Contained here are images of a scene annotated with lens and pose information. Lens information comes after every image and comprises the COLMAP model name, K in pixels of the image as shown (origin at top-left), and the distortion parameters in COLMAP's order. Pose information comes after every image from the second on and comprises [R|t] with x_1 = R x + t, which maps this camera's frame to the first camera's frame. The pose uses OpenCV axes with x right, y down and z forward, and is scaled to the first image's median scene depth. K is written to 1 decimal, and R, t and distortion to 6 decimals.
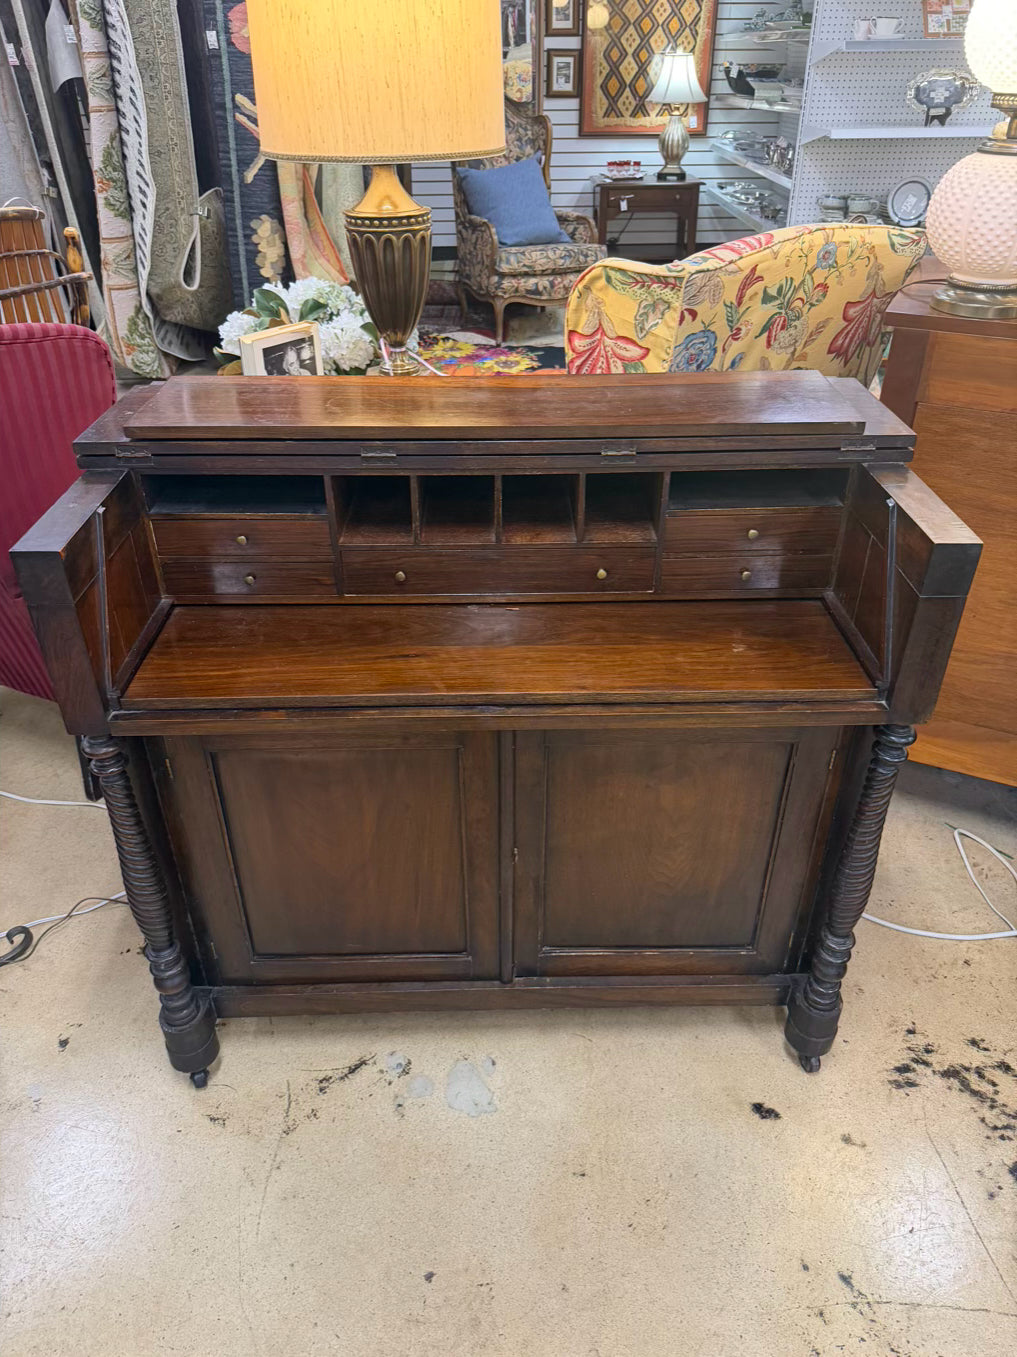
lens RADIAL K [[970.8, 0, 514.9], [0, 970.8, 680.1], [0, 0, 1]] dist [-0.007246, -0.002477]
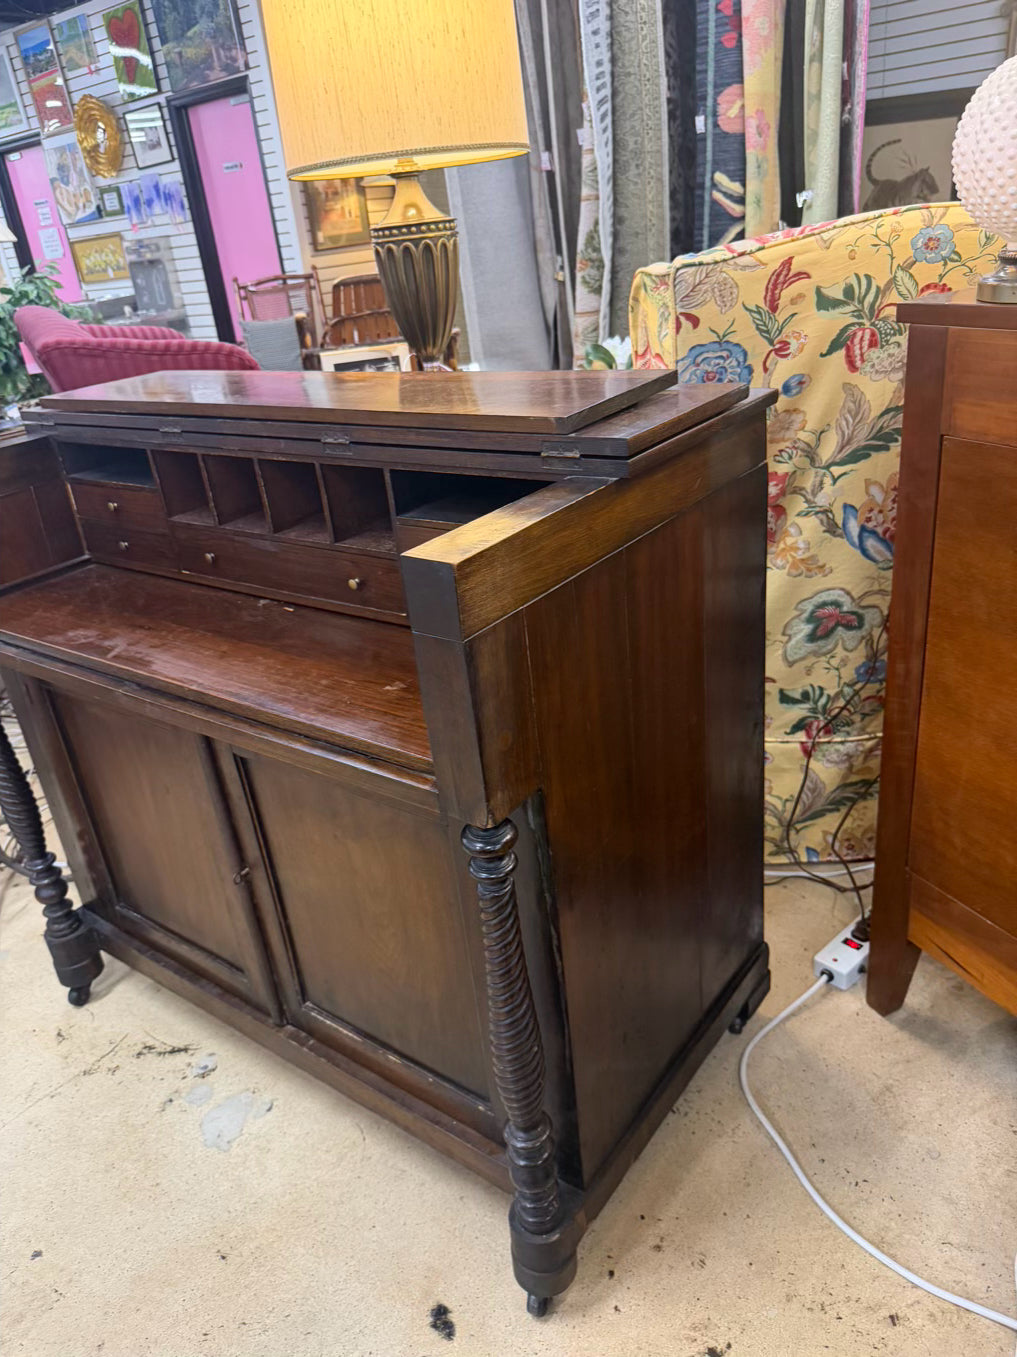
lens RADIAL K [[974.5, 0, 508.5], [0, 974.5, 678.5], [0, 0, 1]] dist [-0.011030, -0.002342]
pose [[0.785876, 0.190839, -0.588200, 0.609794], [-0.247195, 0.968835, -0.015935, -0.039917], [0.566827, 0.157923, 0.808559, 0.316588]]
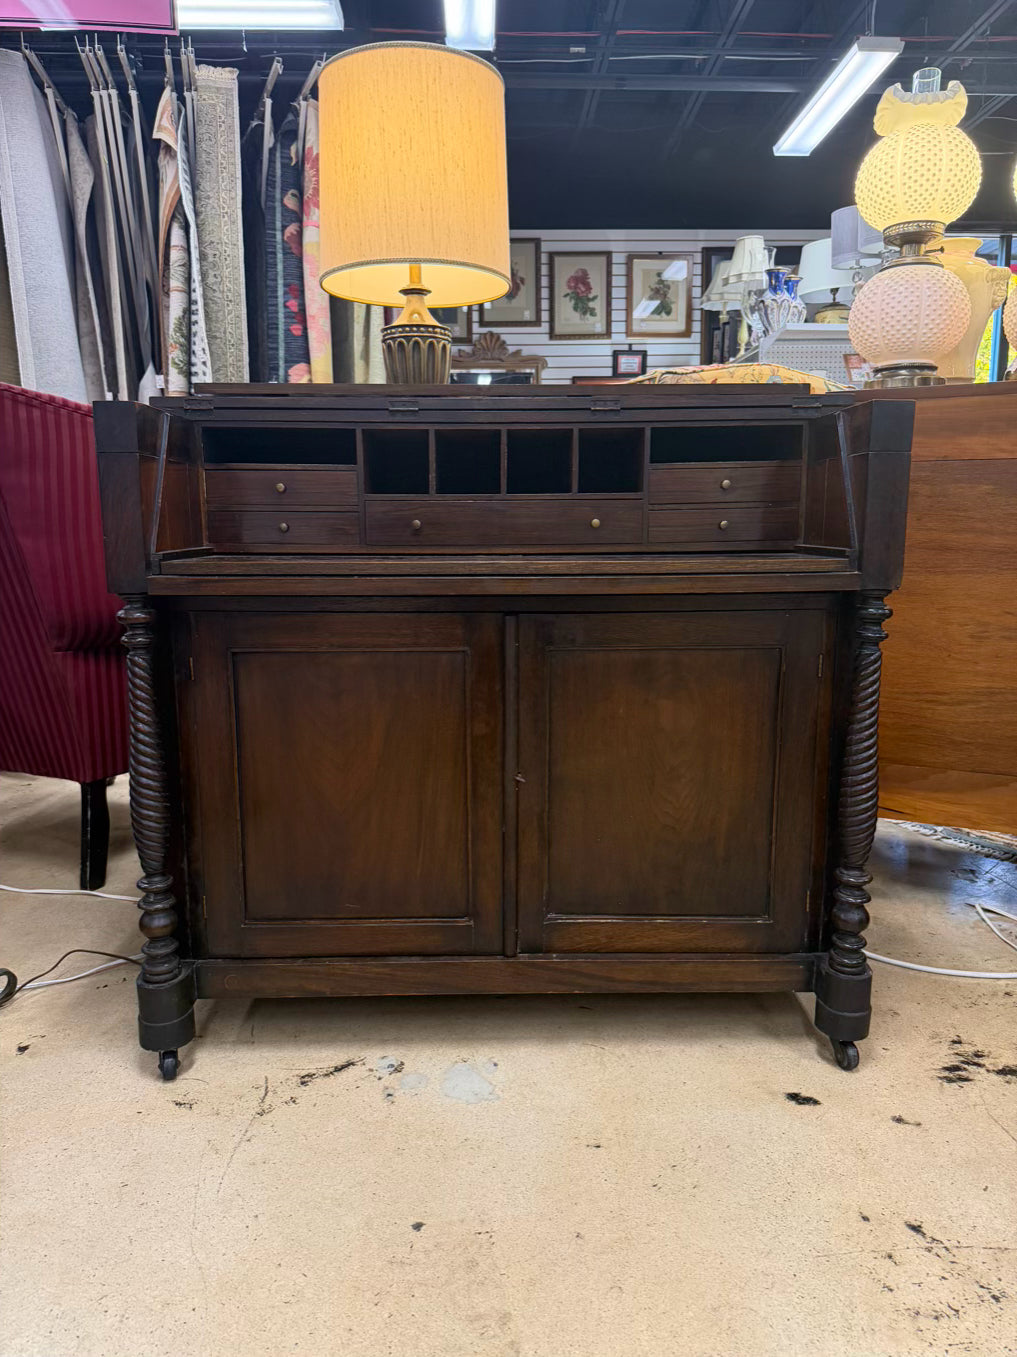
lens RADIAL K [[968.2, 0, 510.9], [0, 968.2, 681.2], [0, 0, 1]] dist [-0.000942, -0.007494]
pose [[0.999969, -0.001476, -0.007676, -0.000358], [-0.001701, 0.917387, -0.397994, 0.420517], [0.007629, 0.397995, 0.917356, 0.033460]]
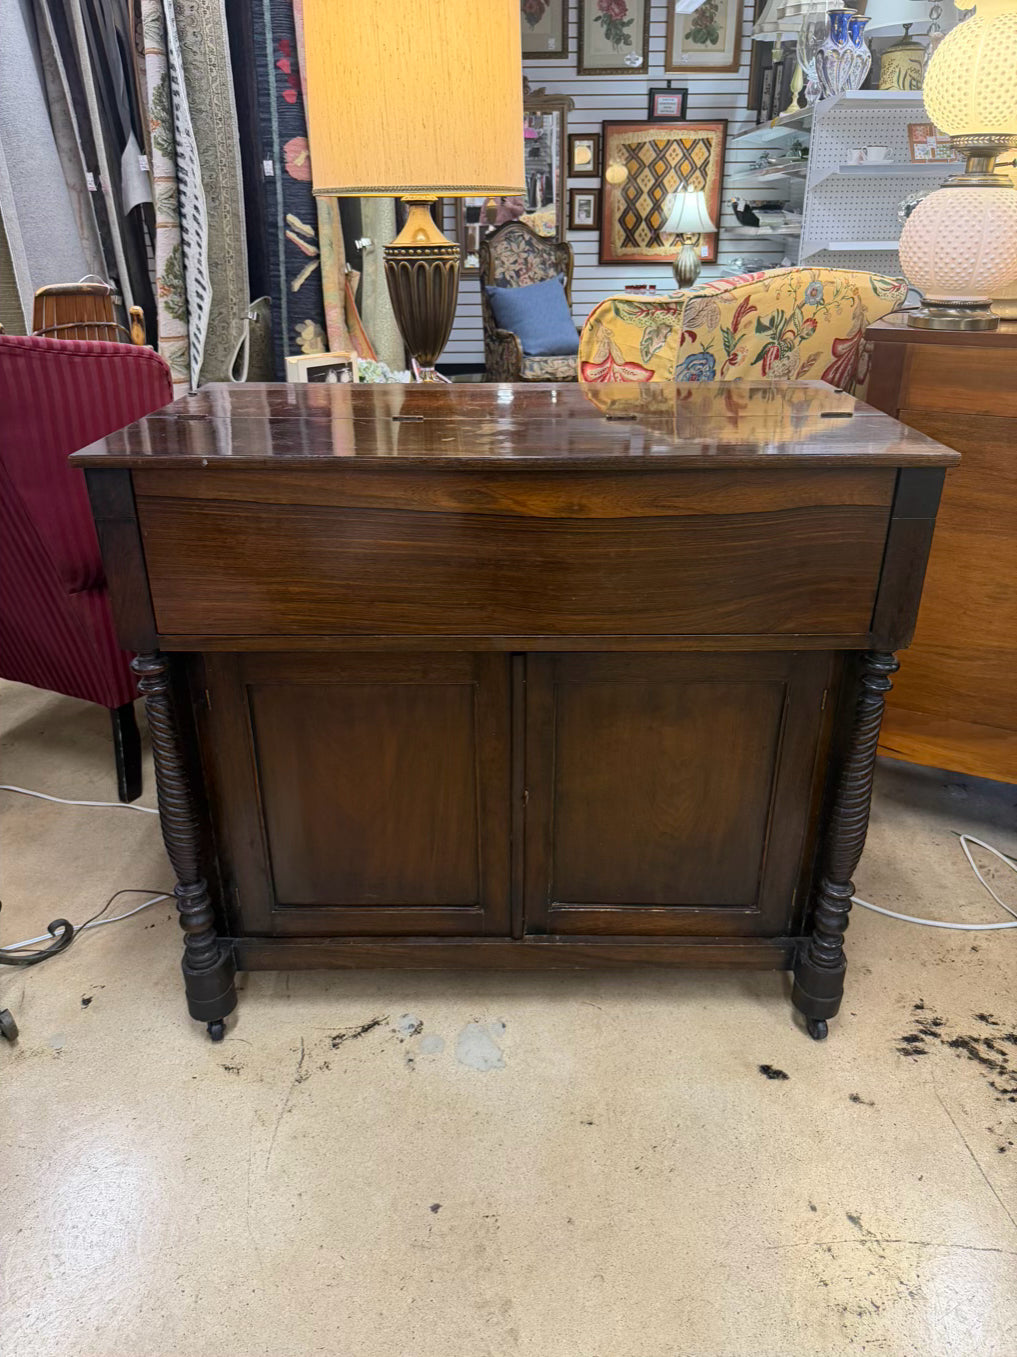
lens RADIAL K [[969.8, 0, 511.9], [0, 969.8, 677.1], [0, 0, 1]] dist [-0.001707, -0.010030]
pose [[0.999584, 0.009291, -0.027296, 0.010679], [-0.012921, 0.990629, -0.135971, 0.168336], [0.025777, 0.136268, 0.990337, -0.054981]]
